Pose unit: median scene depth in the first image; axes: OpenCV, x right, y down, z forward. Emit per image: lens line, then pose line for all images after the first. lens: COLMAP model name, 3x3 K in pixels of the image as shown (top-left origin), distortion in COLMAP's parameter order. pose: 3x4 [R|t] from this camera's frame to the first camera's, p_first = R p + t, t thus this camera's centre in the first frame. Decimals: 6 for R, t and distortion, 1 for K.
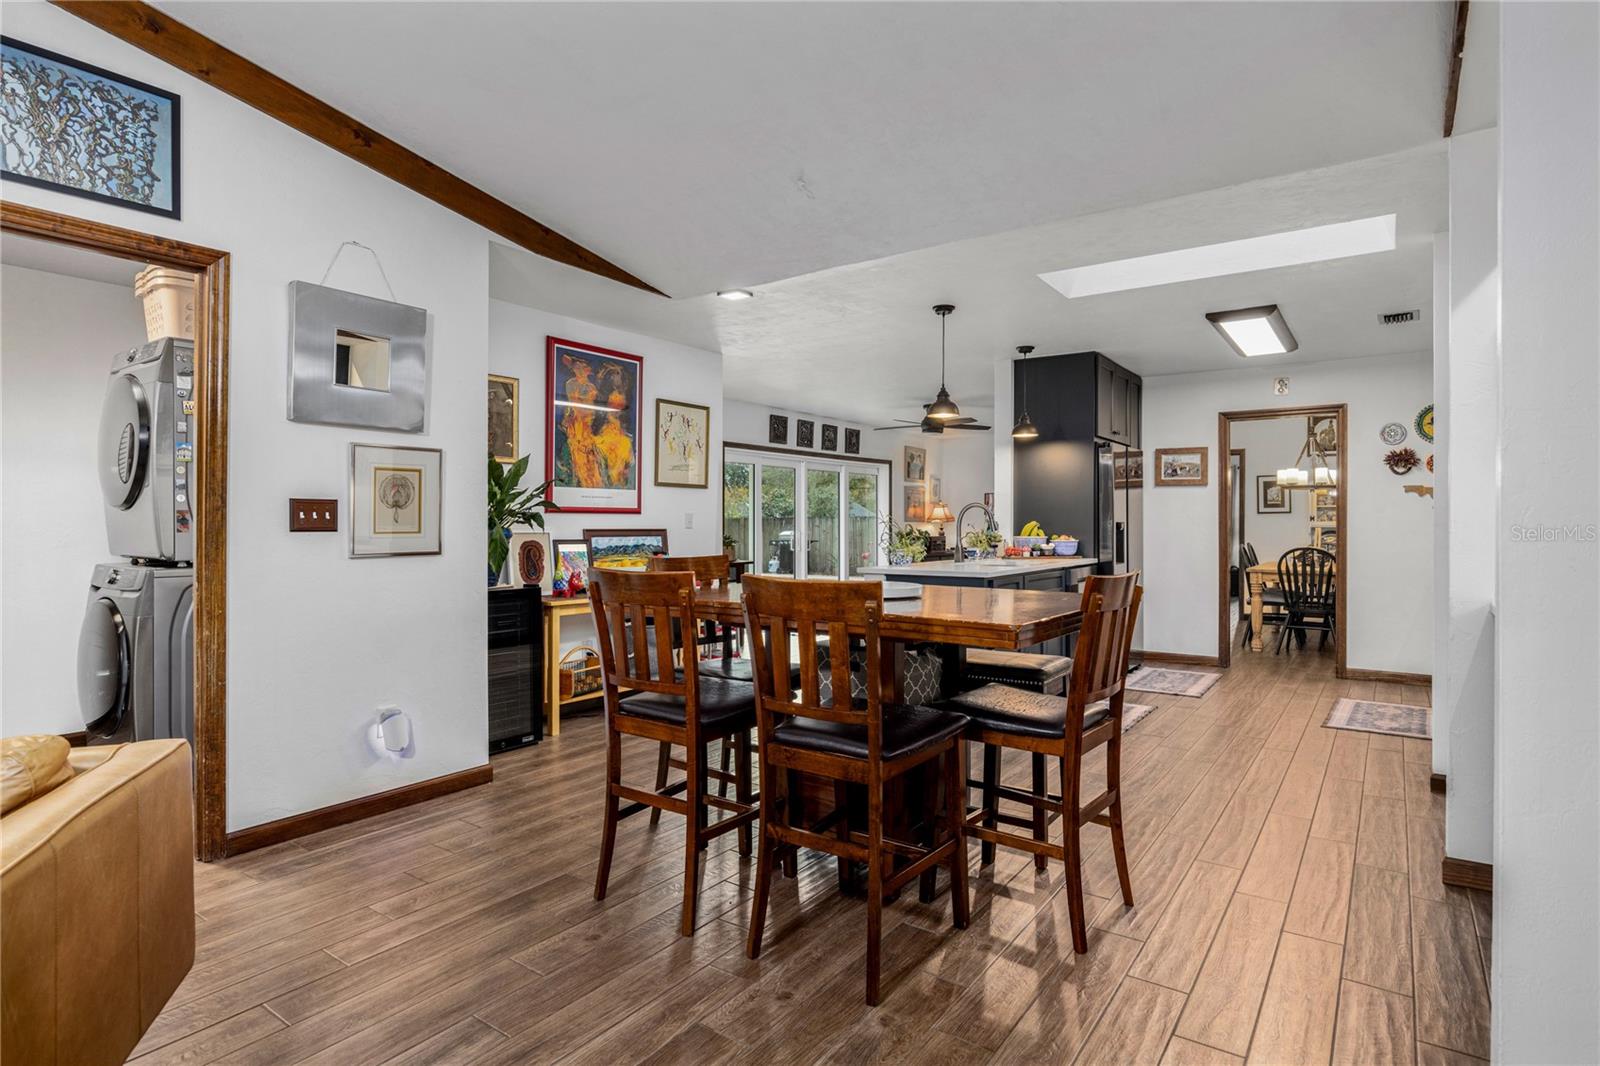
lens RADIAL K [[860.7, 0, 798.9], [0, 860.7, 527.5], [0, 0, 1]] dist [-0.000662, -0.000178]
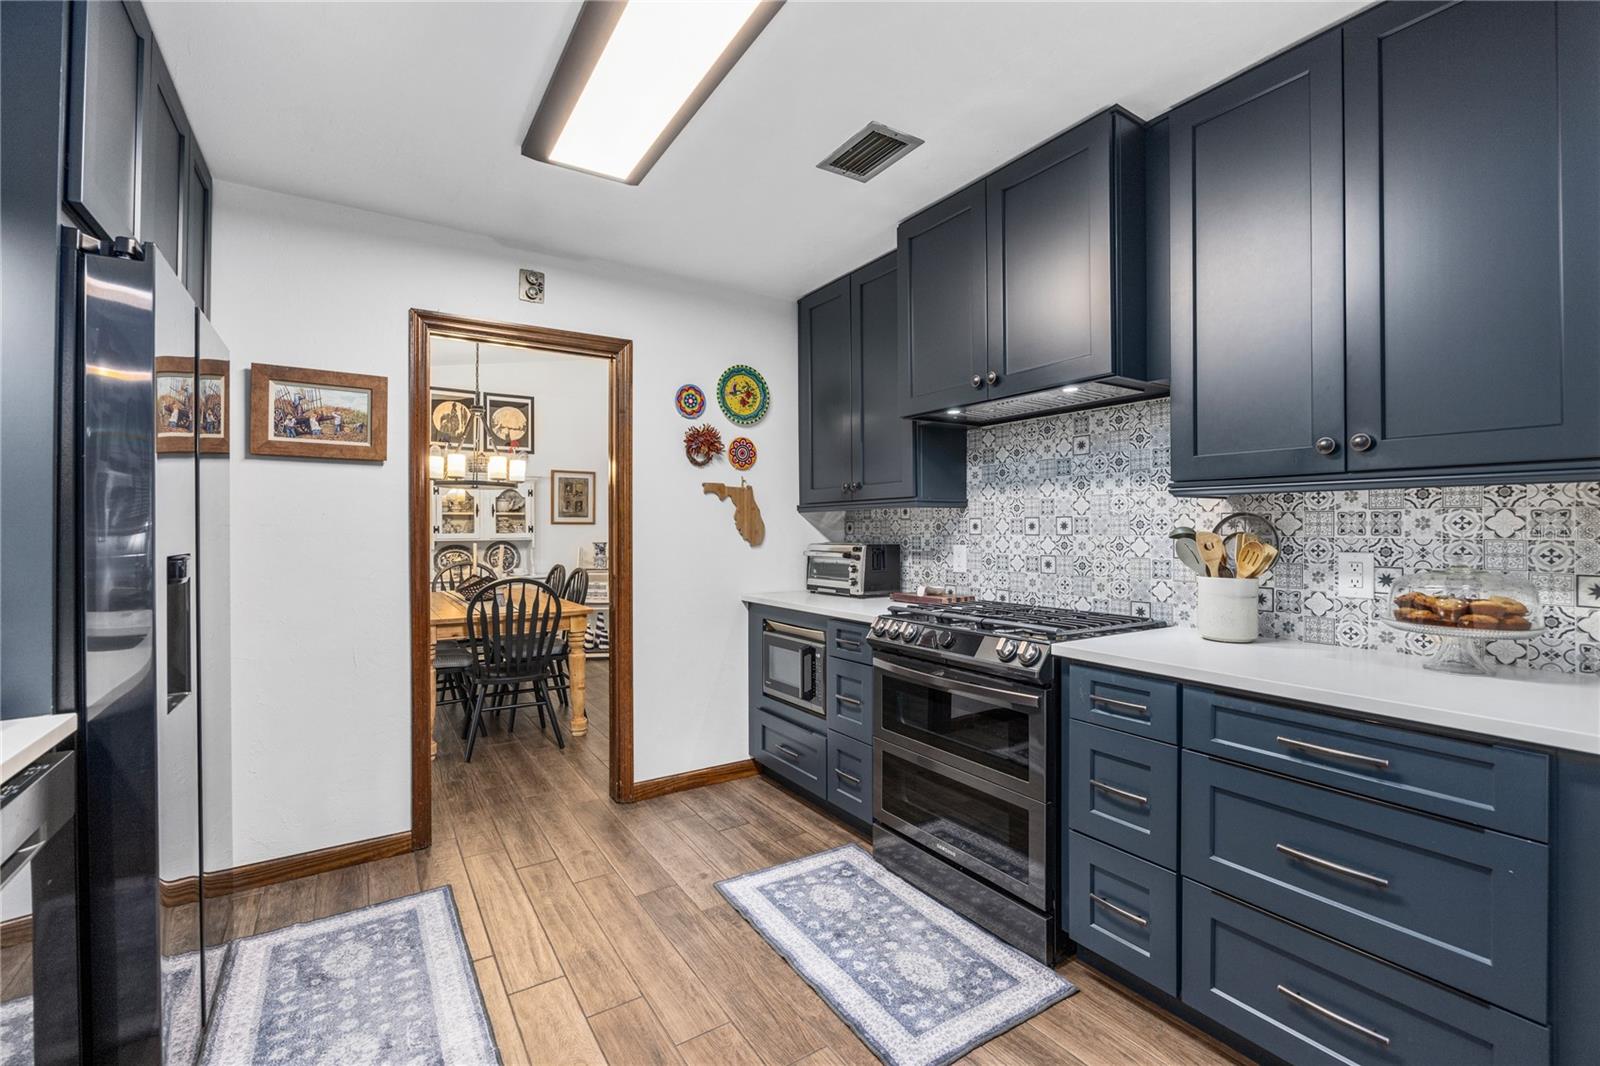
lens RADIAL K [[695.6, 0, 798.8], [0, 695.6, 529.4], [0, 0, 1]] dist [-0.001709, -0.000364]
pose [[0.386190, -0.003614, 0.922412, 0.224929], [0.007779, 0.999970, 0.000661, -0.012262], [-0.922386, 0.006920, 0.386206, 0.674295]]
